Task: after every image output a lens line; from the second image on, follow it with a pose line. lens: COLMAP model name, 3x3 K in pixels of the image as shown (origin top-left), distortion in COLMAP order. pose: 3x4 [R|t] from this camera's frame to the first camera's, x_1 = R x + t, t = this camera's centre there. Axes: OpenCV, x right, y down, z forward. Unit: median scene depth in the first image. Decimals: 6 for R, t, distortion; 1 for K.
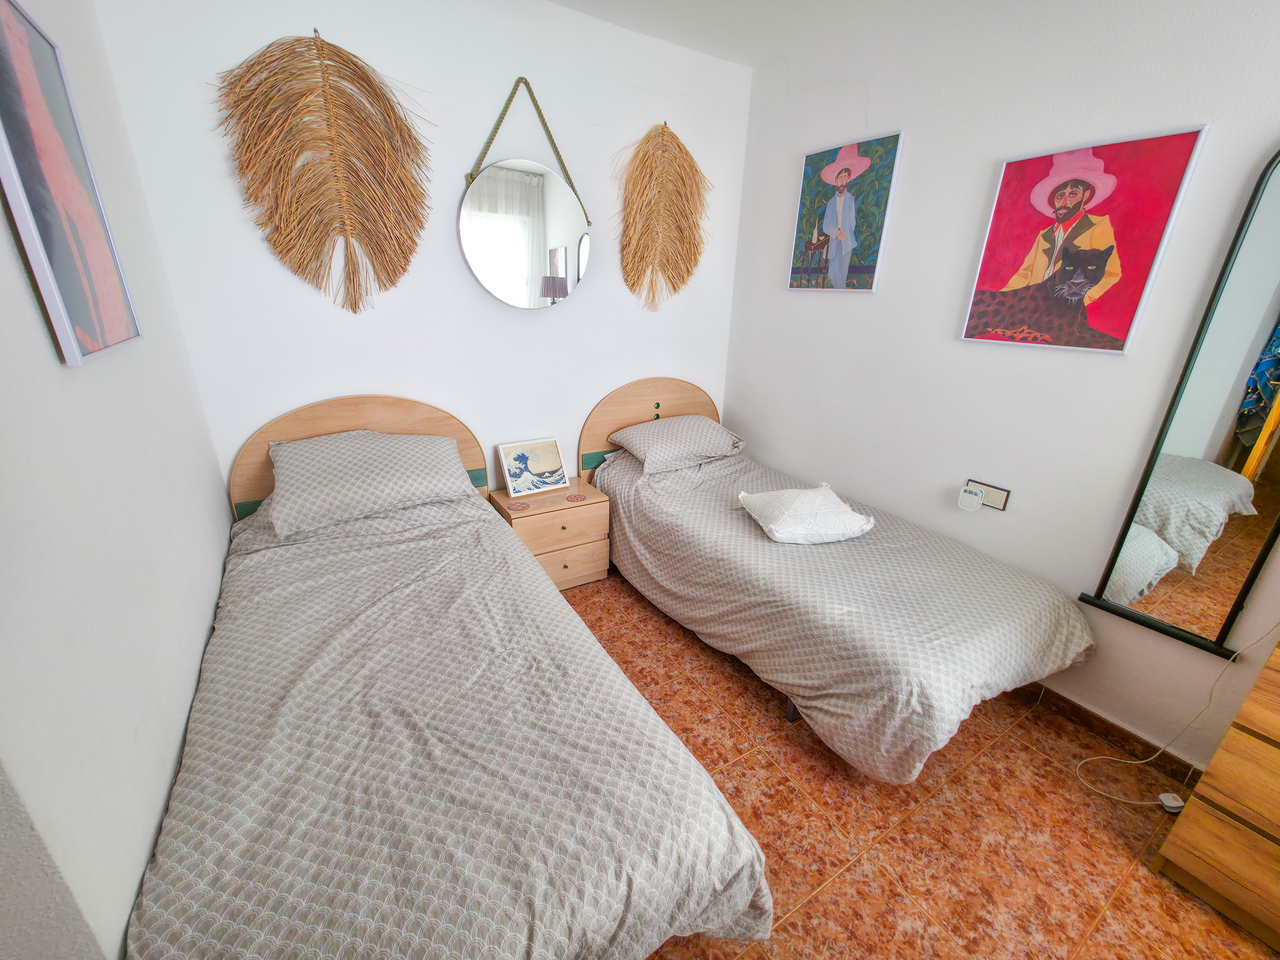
lens RADIAL K [[511.3, 0, 642.2], [0, 511.3, 487.4], [0, 0, 1]] dist [-0.000049, 0.000253]
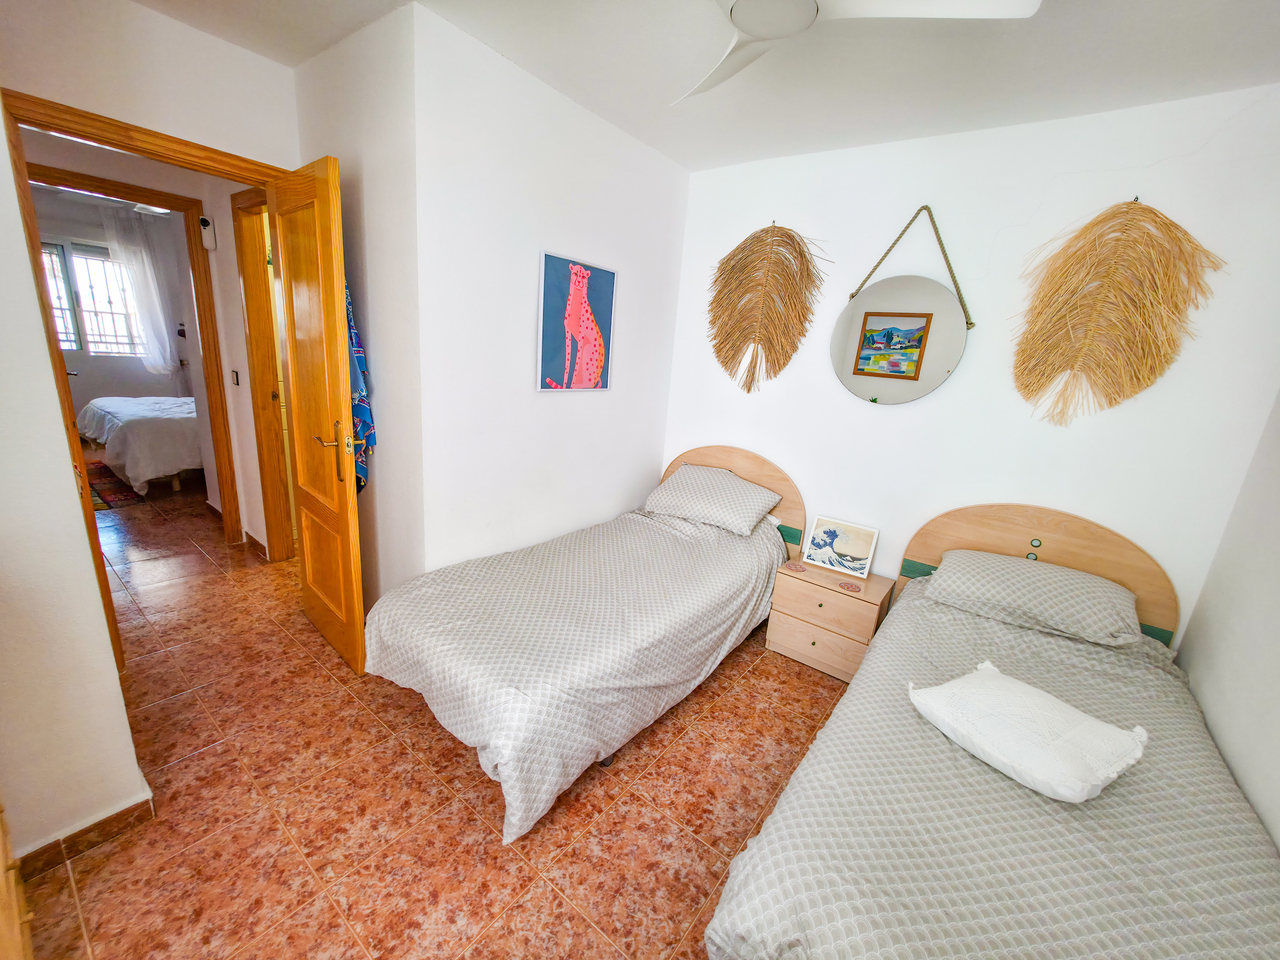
lens RADIAL K [[505.6, 0, 637.6], [0, 505.6, 485.3], [0, 0, 1]] dist [0.001376, 0.000228]
pose [[0.353527, 0.235404, -0.905320, 0.644363], [-0.395315, 0.914744, 0.083484, -0.089986], [0.847788, 0.328372, 0.416445, 0.205192]]
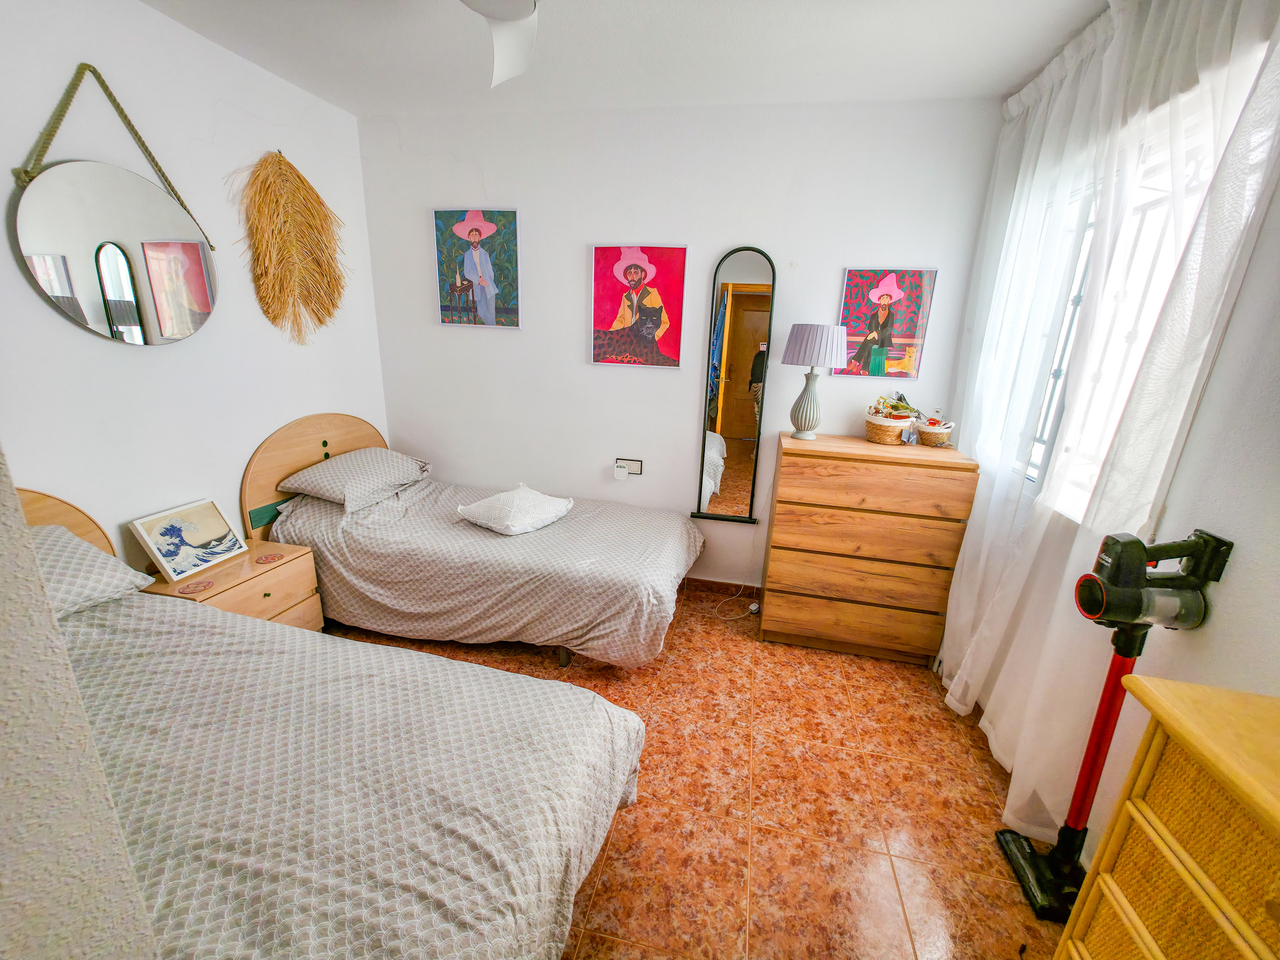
lens RADIAL K [[511.3, 0, 642.2], [0, 511.3, 487.4], [0, 0, 1]] dist [-0.000049, 0.000253]
pose [[0.705412, -0.203953, 0.678820, -0.283274], [0.231573, 0.971467, 0.051235, 0.005903], [-0.669901, 0.121054, 0.732515, -0.087904]]
